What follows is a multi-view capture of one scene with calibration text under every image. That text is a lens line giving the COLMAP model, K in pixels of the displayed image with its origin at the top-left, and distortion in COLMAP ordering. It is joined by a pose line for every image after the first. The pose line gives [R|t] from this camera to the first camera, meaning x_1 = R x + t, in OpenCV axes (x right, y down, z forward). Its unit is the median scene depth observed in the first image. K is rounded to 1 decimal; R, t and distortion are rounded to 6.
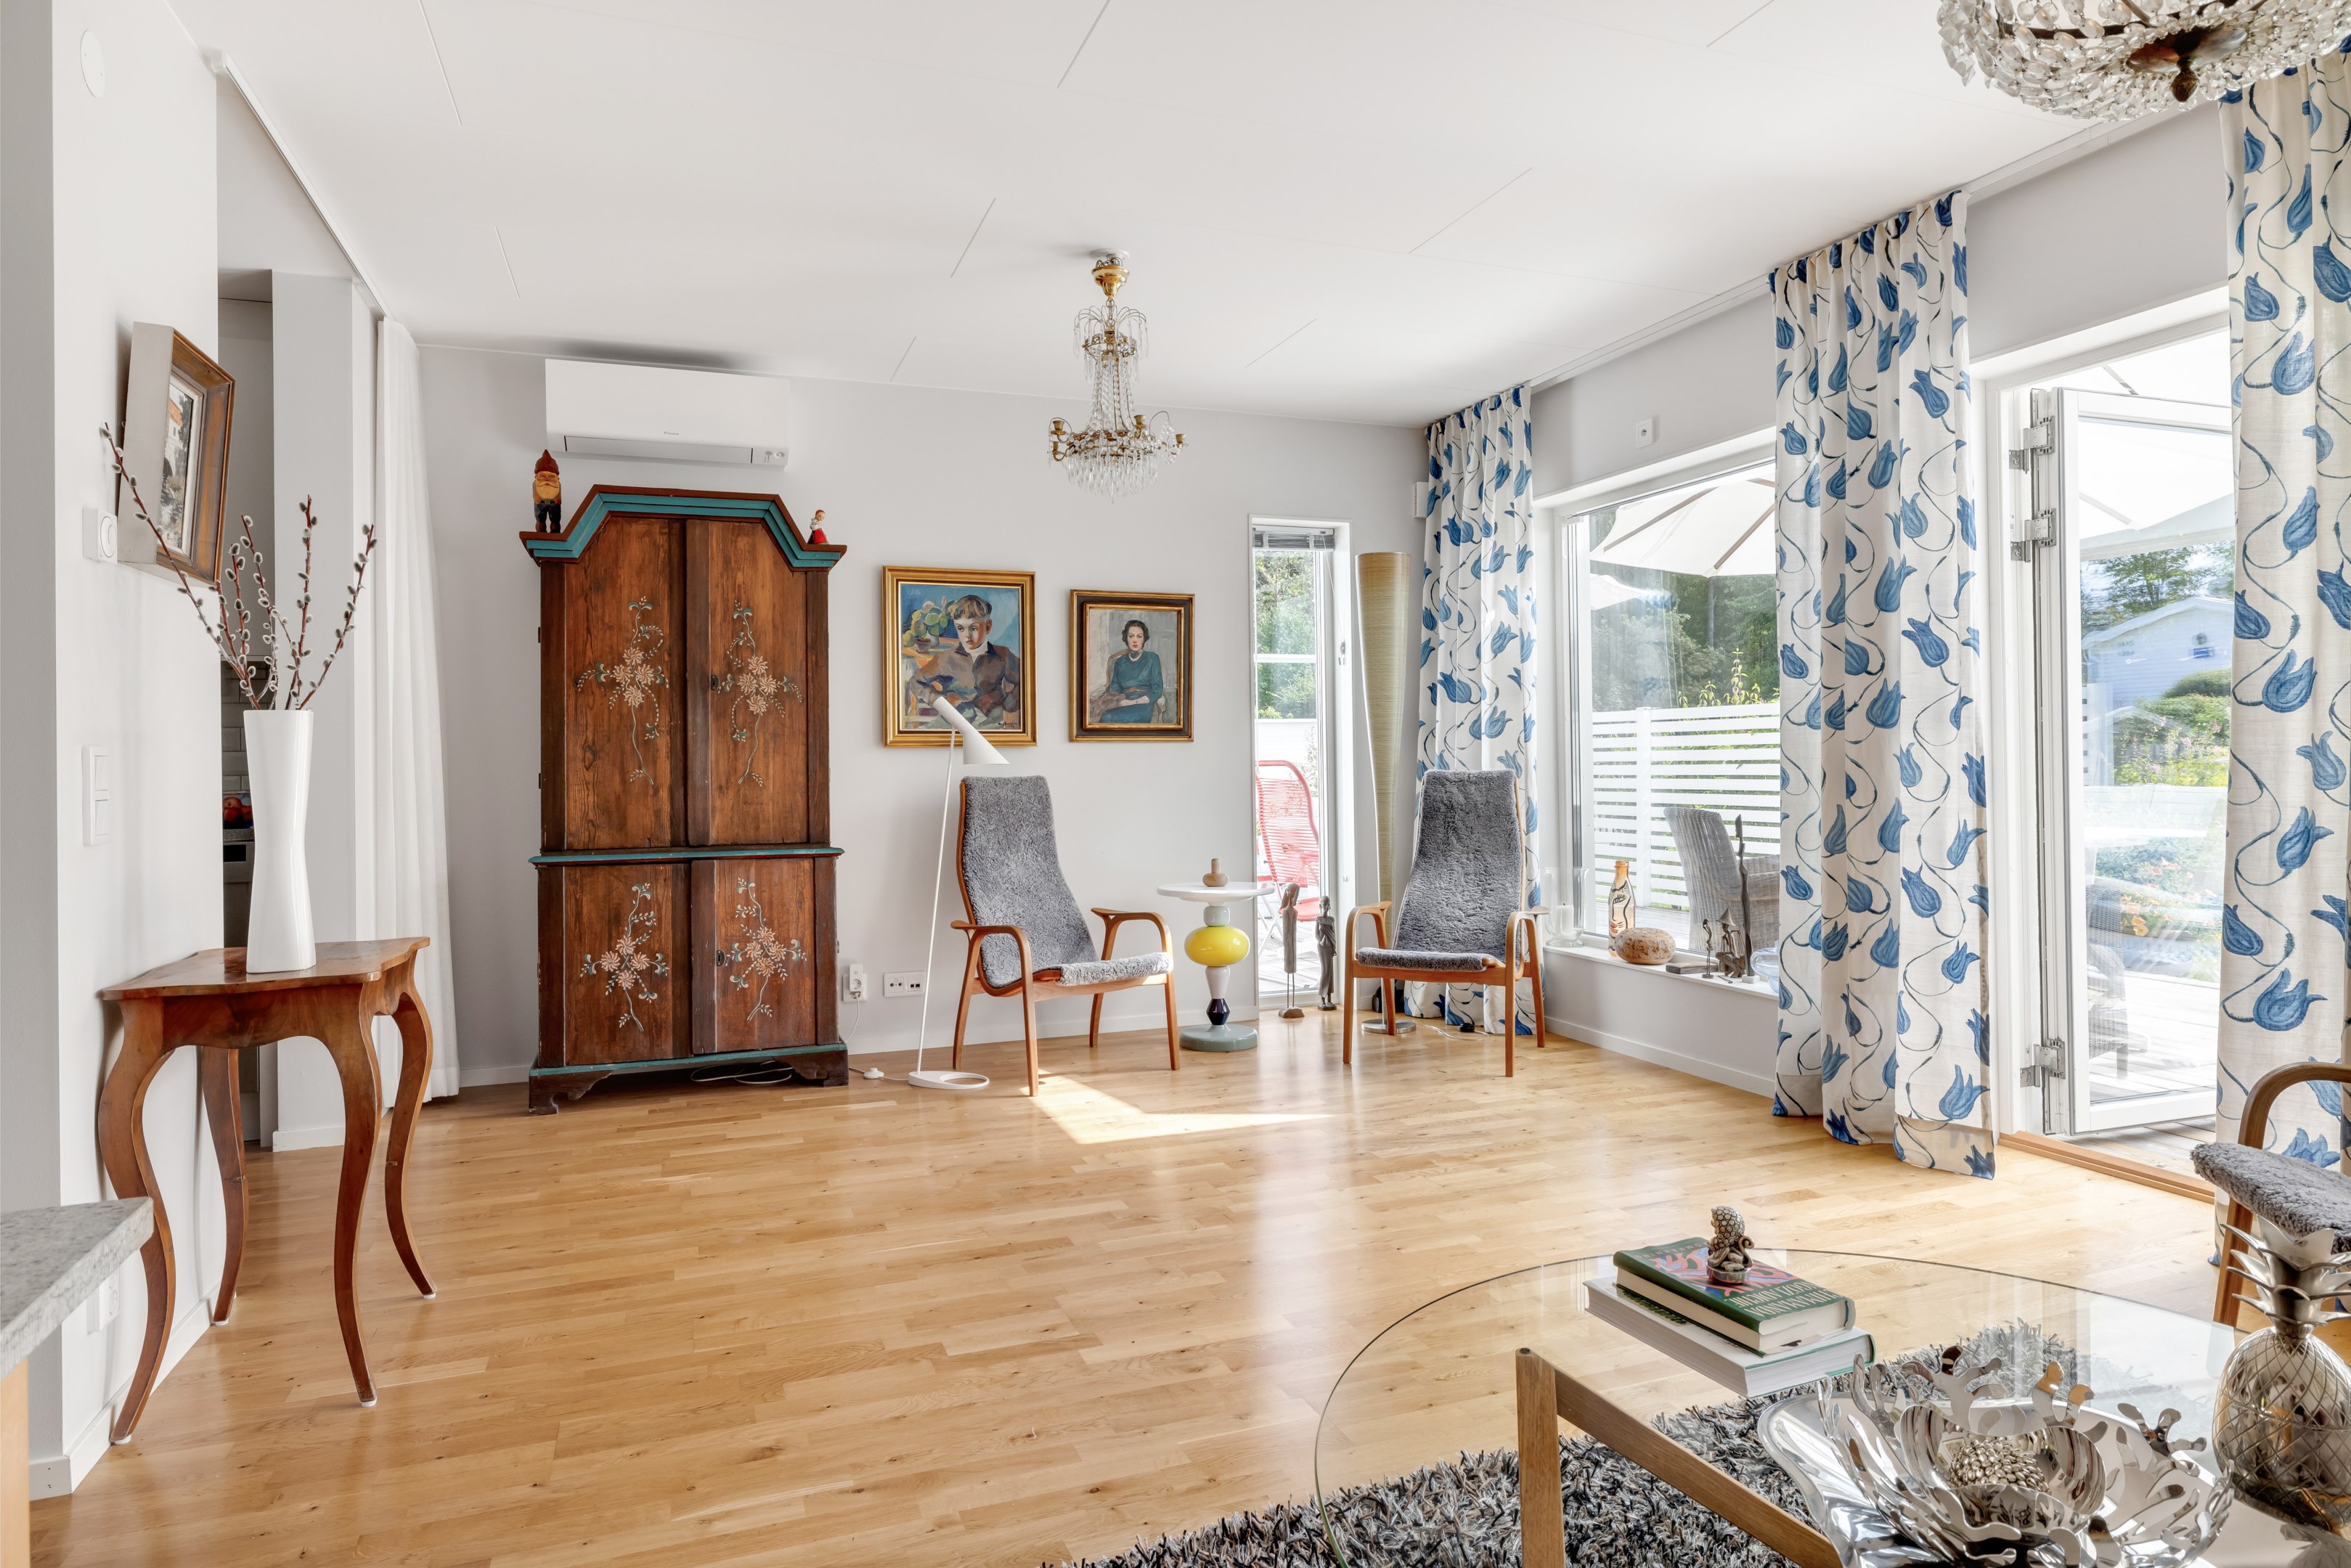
lens RADIAL K [[1373.6, 0, 1189.3], [0, 1373.6, 764.5], [0, 0, 1]] dist [-0.025098, -0.000548]
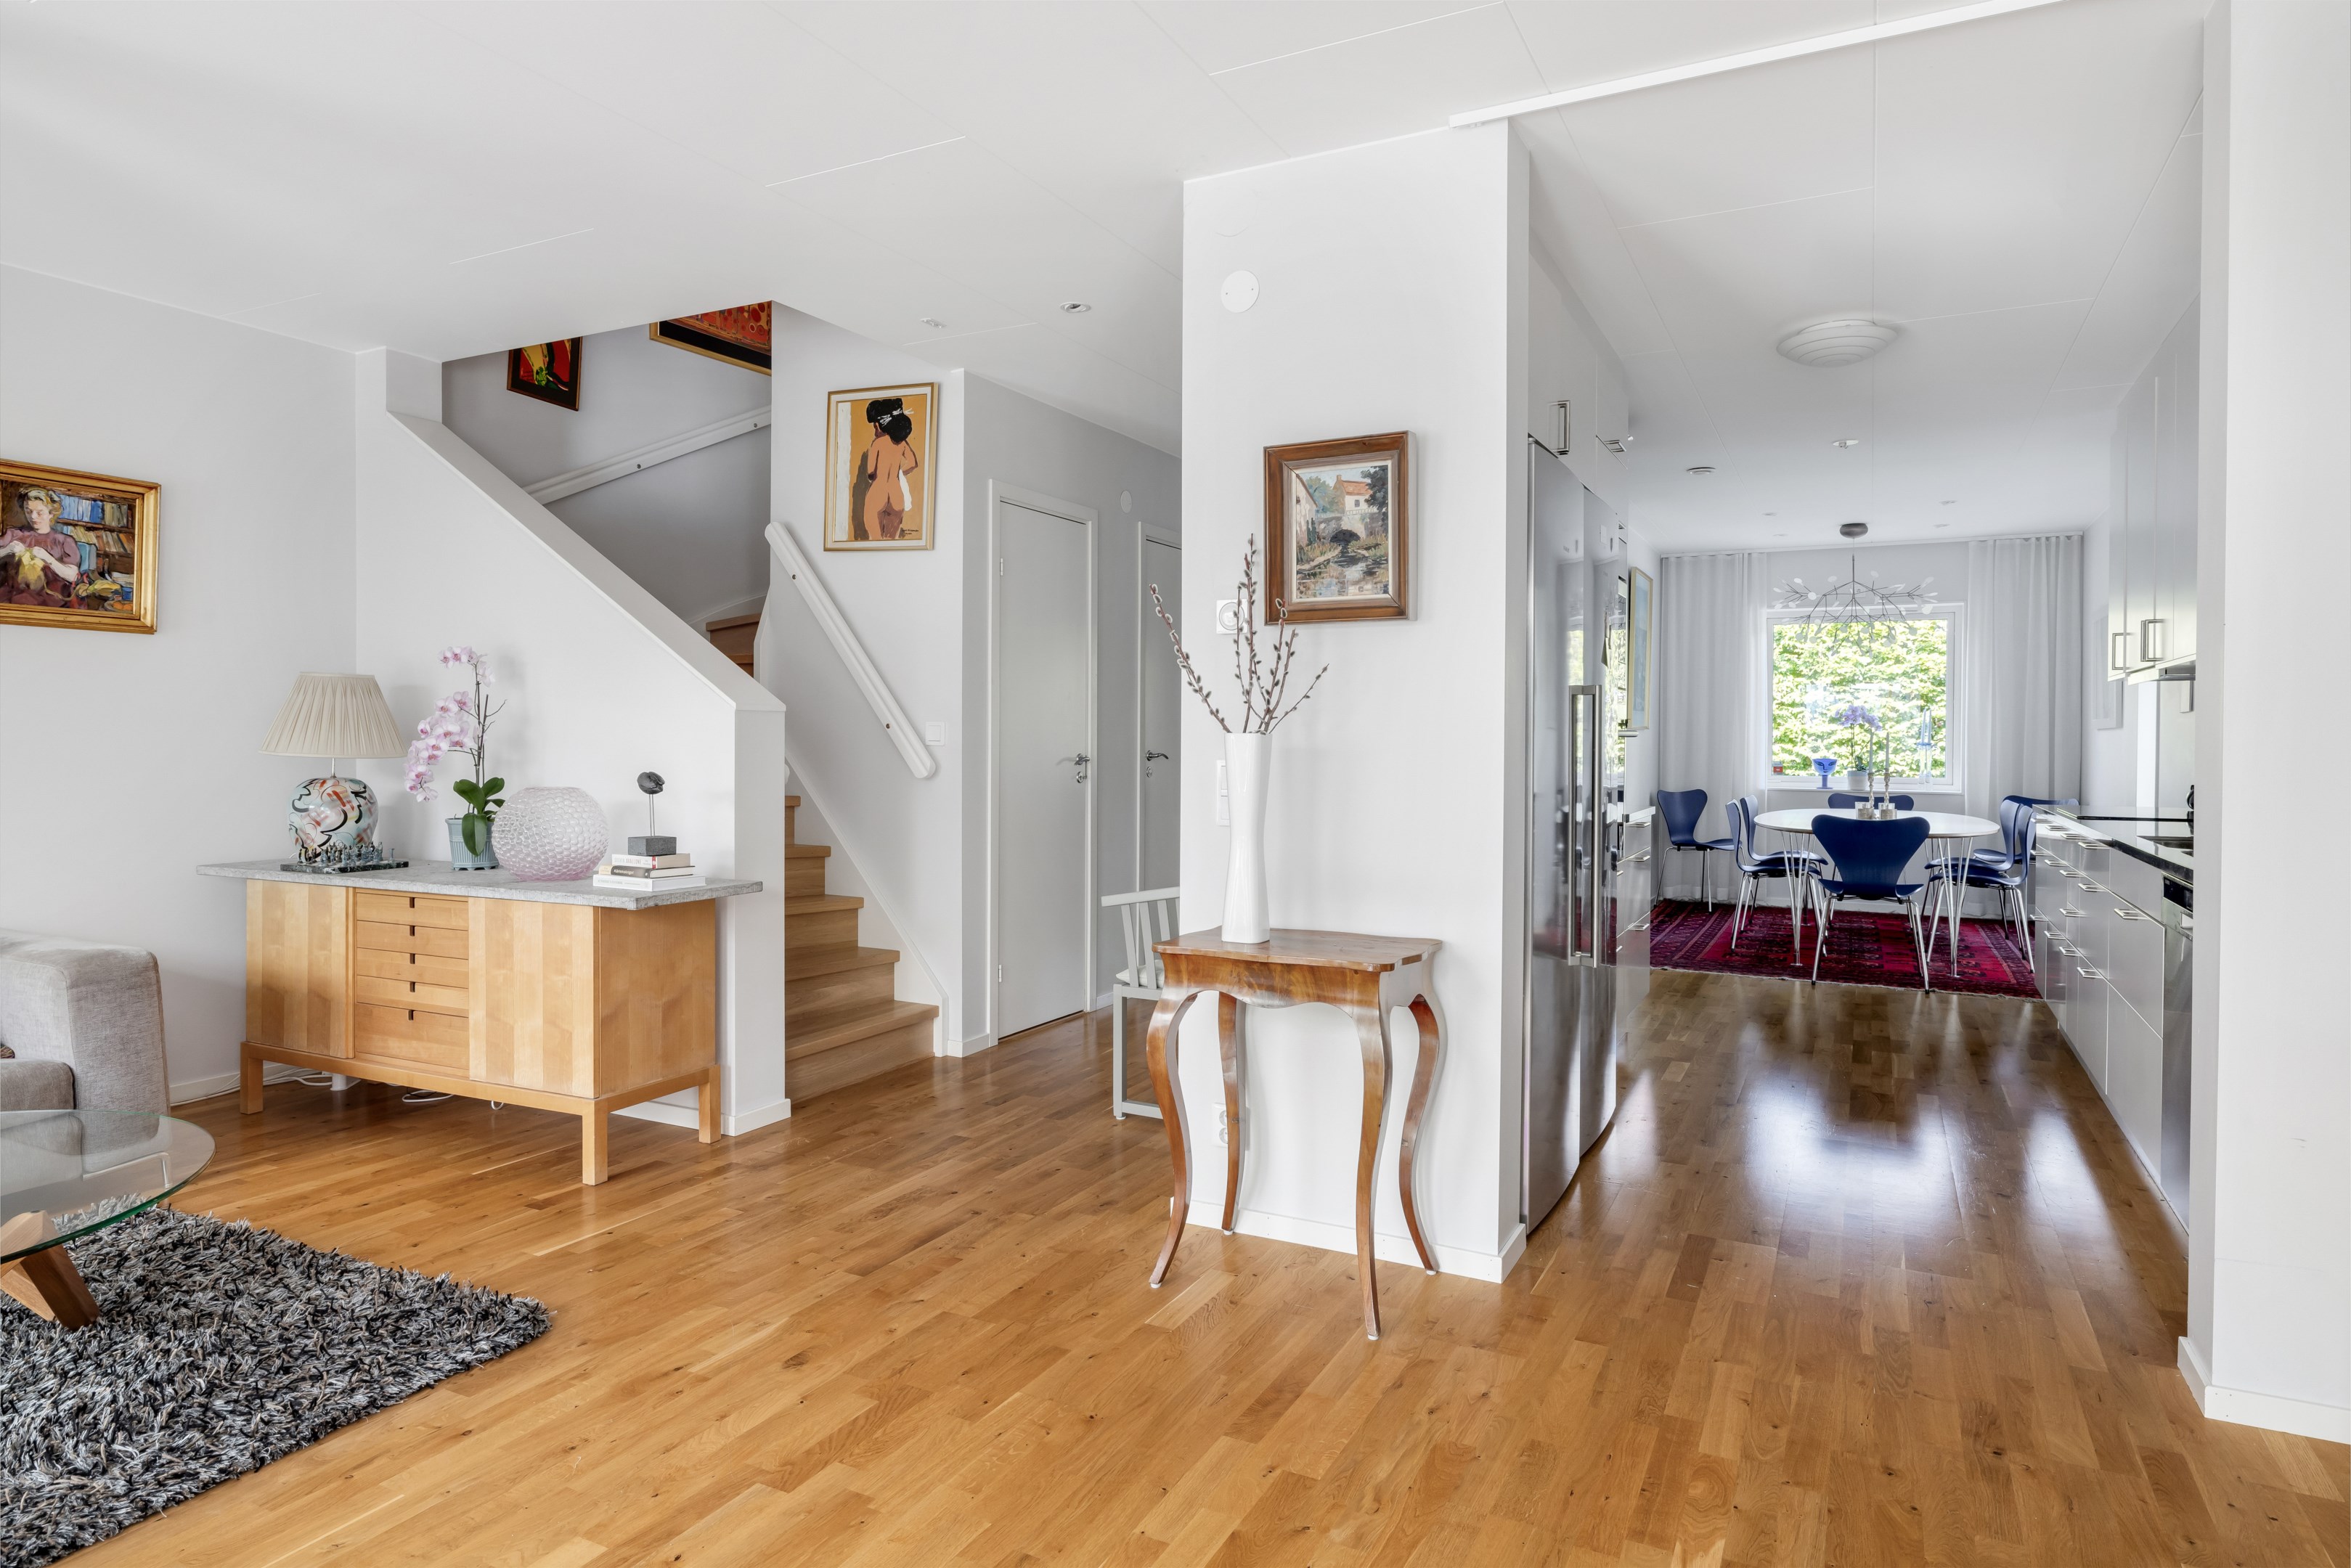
lens RADIAL K [[1315.8, 0, 1192.6], [0, 1315.8, 751.0], [0, 0, 1]] dist [-0.001937, 0.002110]
pose [[-0.735967, 0.015182, -0.676847, 0.168665], [0.002090, 0.999795, 0.020154, -0.045028], [0.677014, 0.013418, -0.735848, 1.697128]]
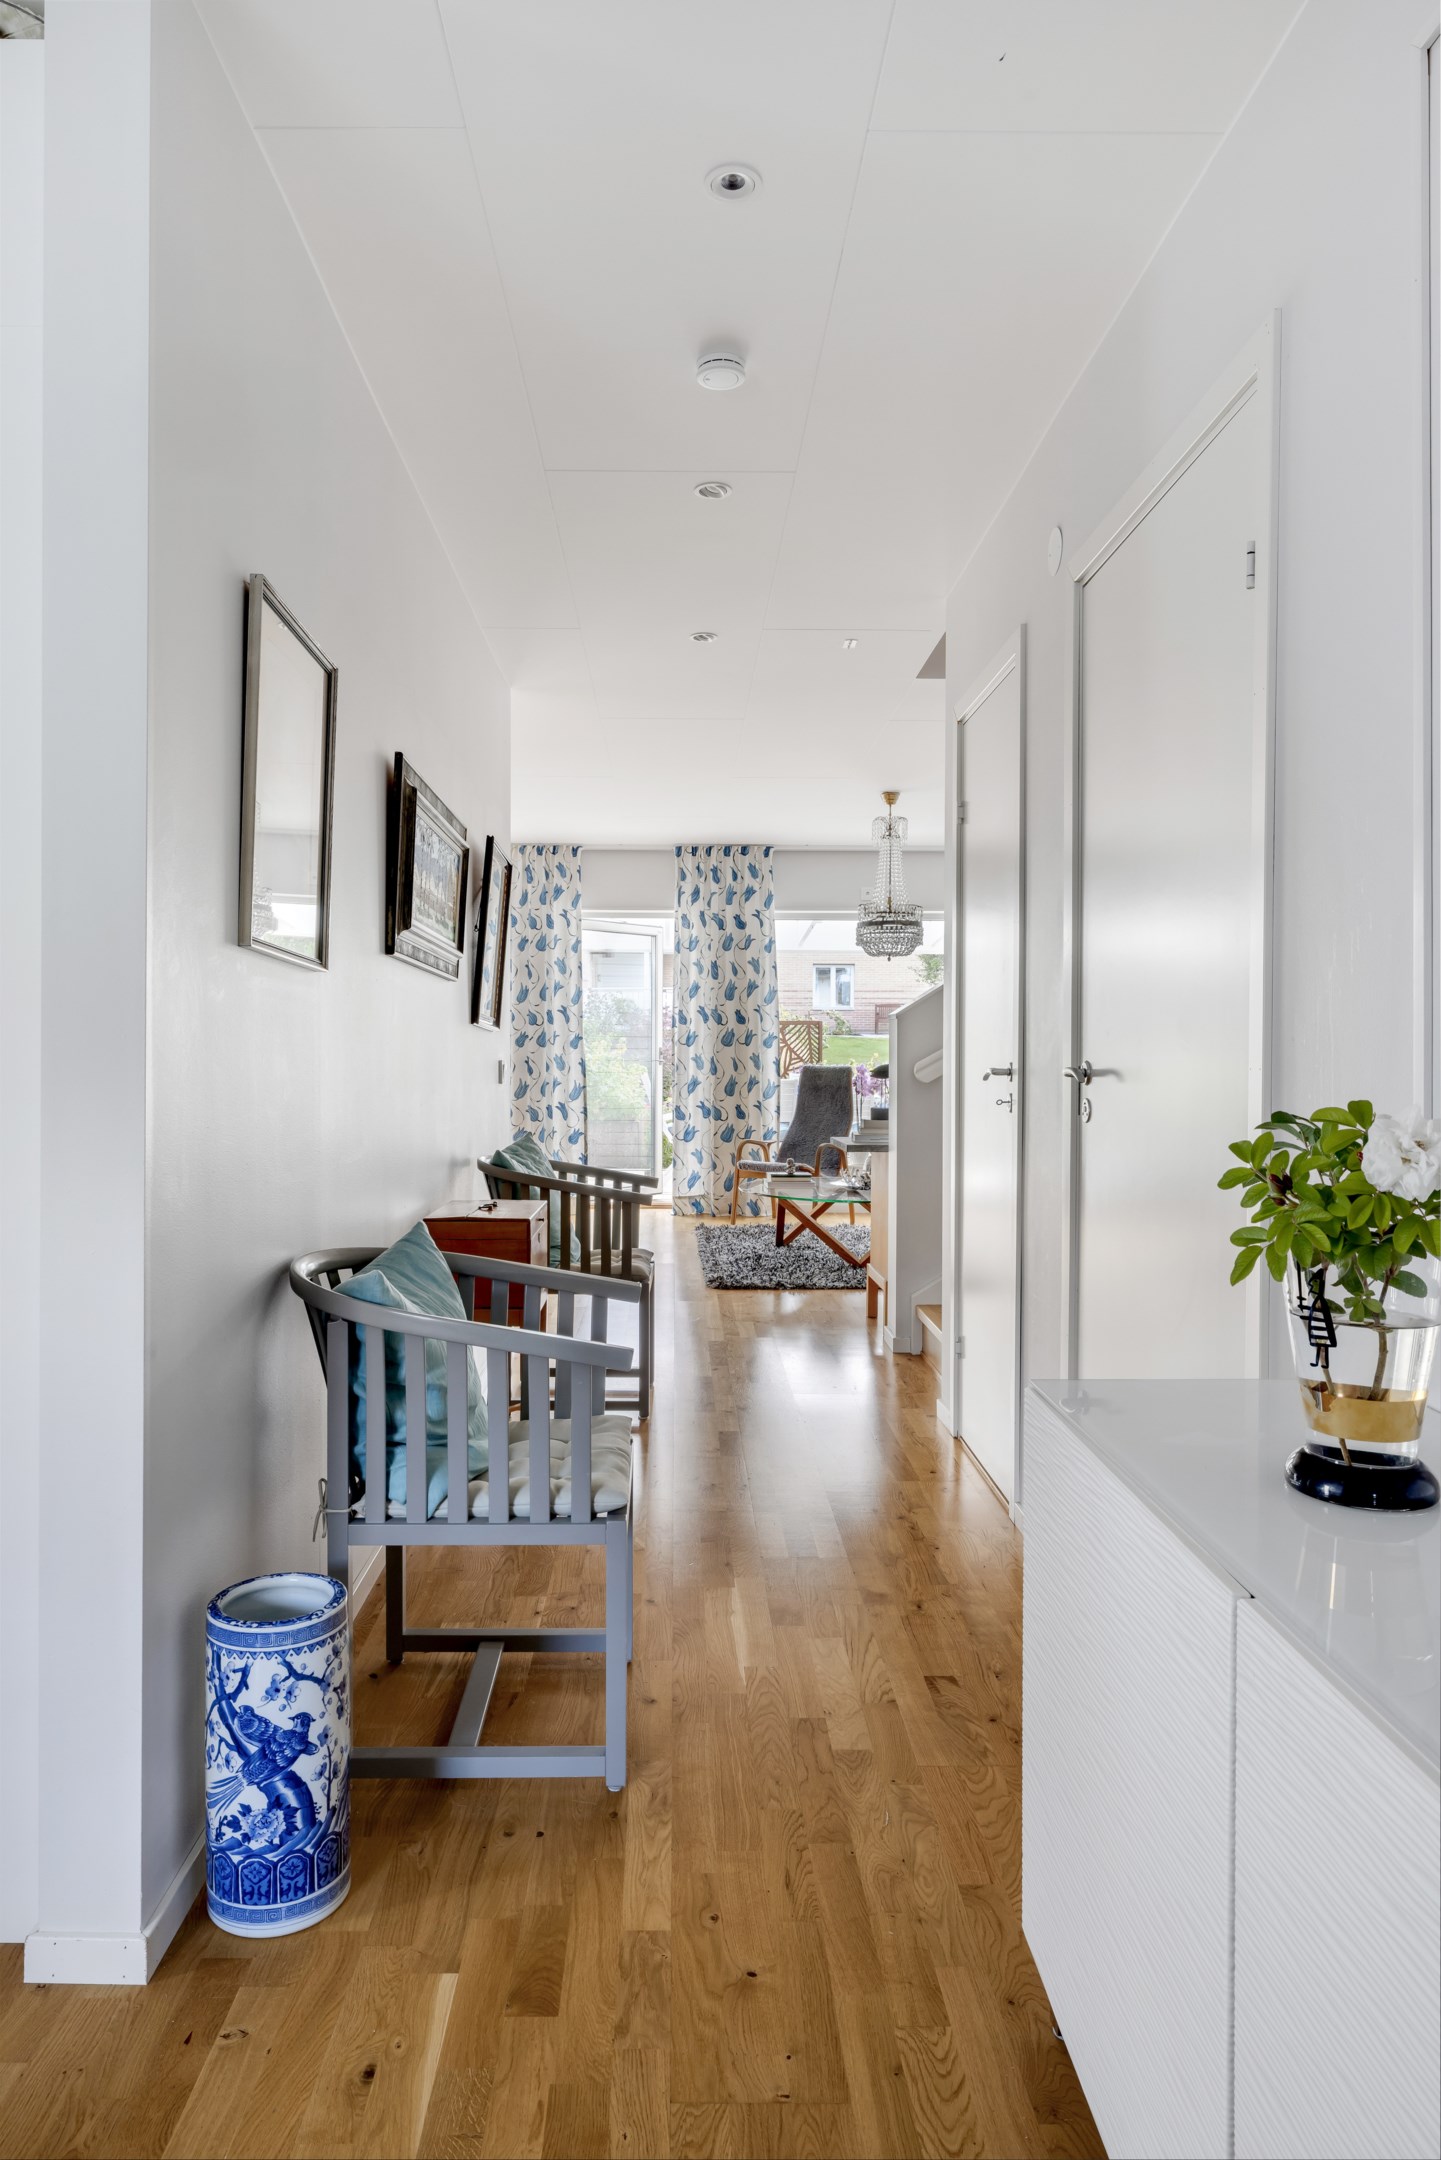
lens RADIAL K [[1311.2, 0, 711.4], [0, 1311.2, 1069.4], [0, 0, 1]] dist [-0.007808, 0.003765]
pose [[0.312425, 0.004217, 0.949933, -2.355105], [-0.004701, 0.999985, -0.002893, 0.027993], [-0.949931, -0.003562, 0.312440, -0.064419]]
